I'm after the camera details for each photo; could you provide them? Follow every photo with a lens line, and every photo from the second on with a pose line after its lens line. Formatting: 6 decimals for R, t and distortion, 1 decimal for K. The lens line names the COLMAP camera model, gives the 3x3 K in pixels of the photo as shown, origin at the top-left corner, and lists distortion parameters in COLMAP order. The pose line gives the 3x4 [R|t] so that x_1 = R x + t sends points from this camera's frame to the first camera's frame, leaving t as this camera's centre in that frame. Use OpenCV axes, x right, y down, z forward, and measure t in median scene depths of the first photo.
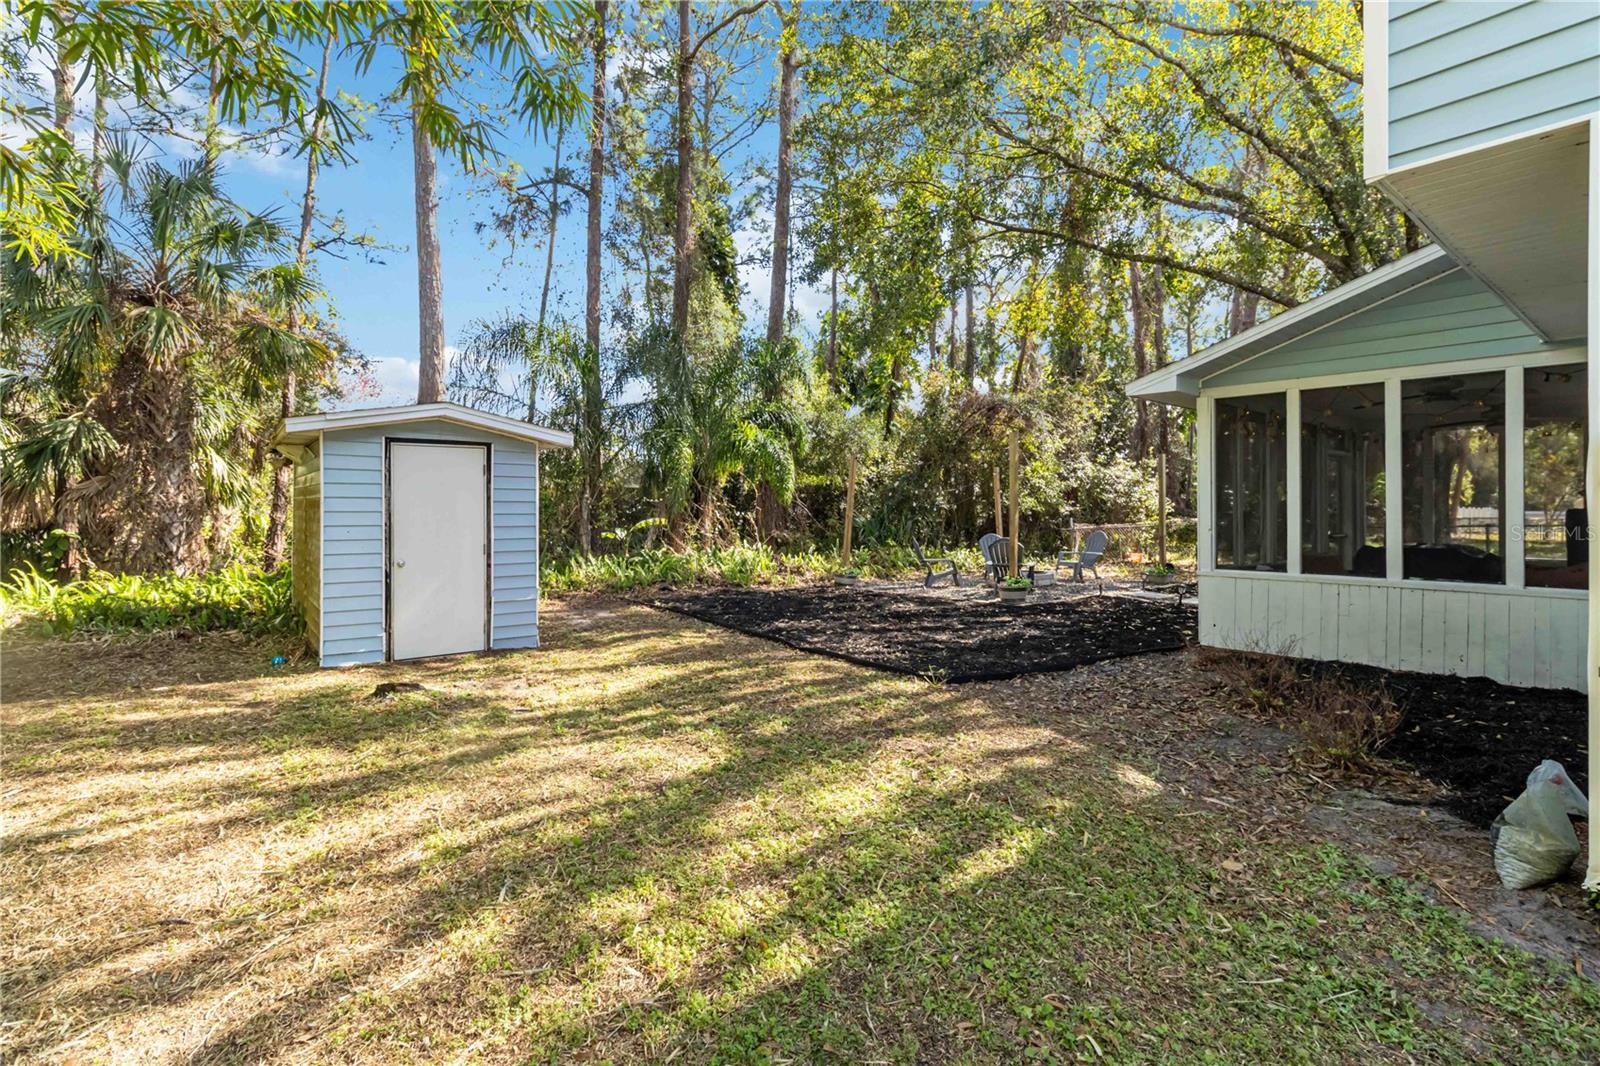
lens RADIAL K [[770.7, 0, 813.8], [0, 770.7, 505.0], [0, 0, 1]] dist [-0.001063, 0.000849]
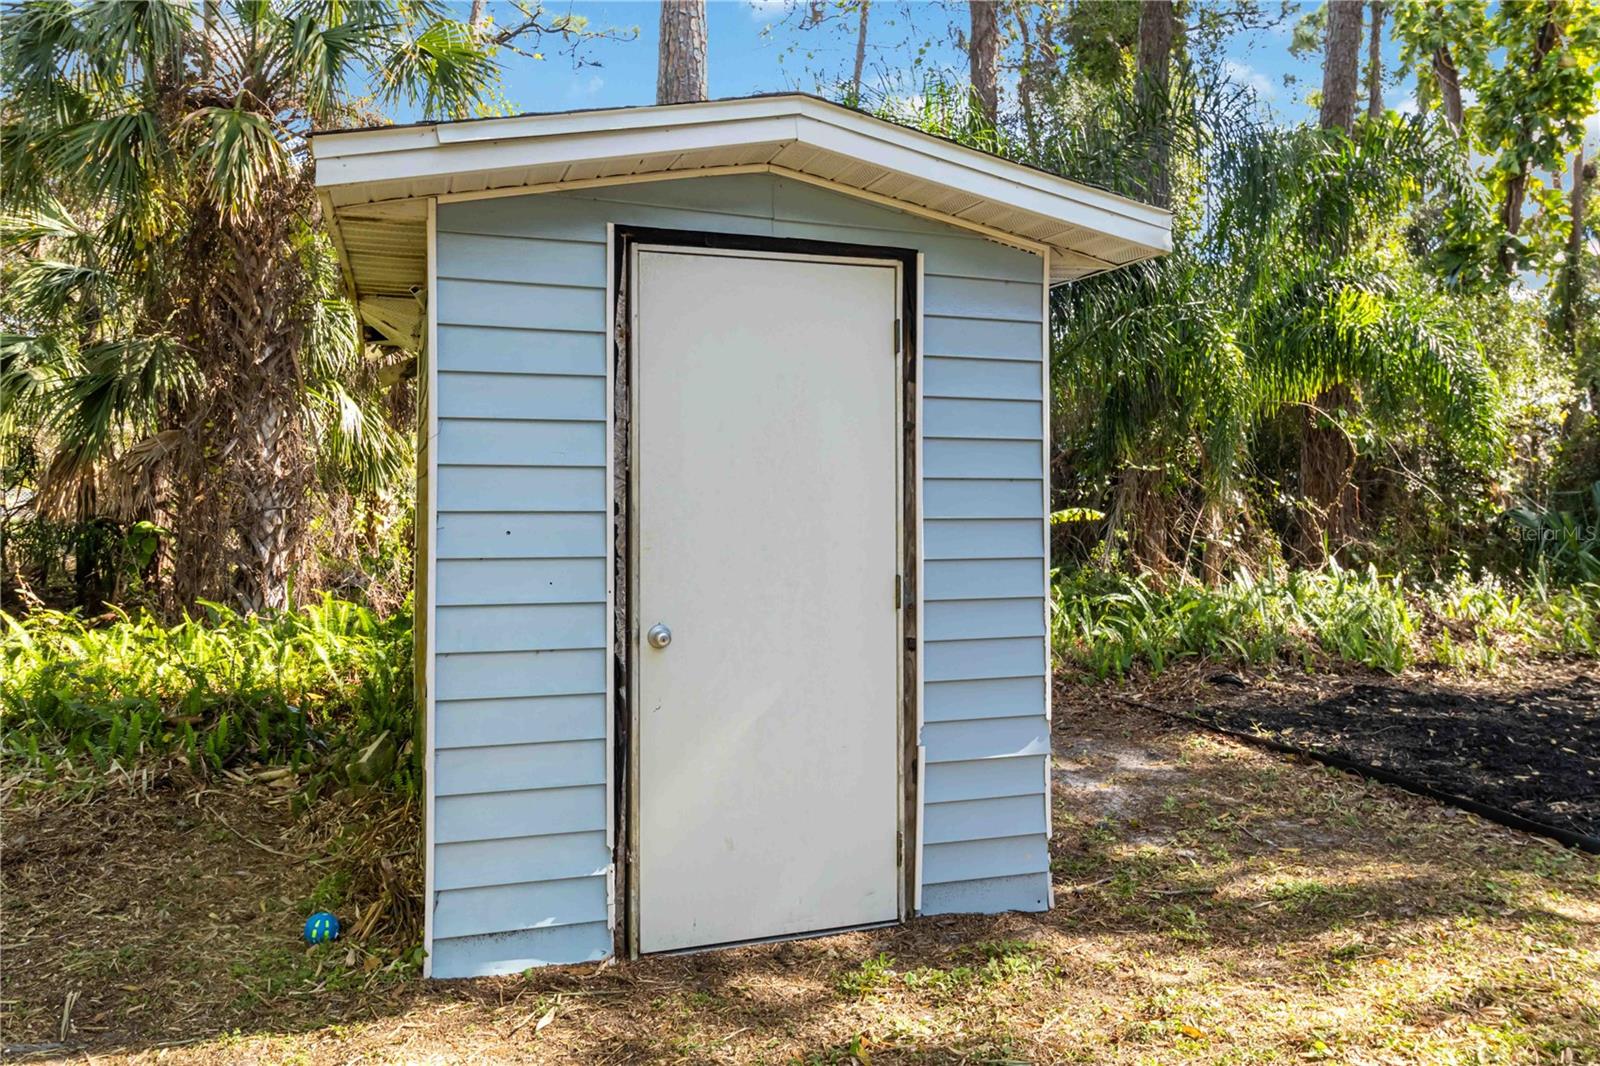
lens RADIAL K [[1193.4, 0, 799.6], [0, 1193.4, 462.2], [0, 0, 1]] dist [-0.032144, -0.002386]
pose [[0.943399, -0.009063, -0.331535, -0.208193], [0.000534, 0.999667, -0.025810, 0.012011], [0.331659, 0.024172, 0.943090, 0.364337]]
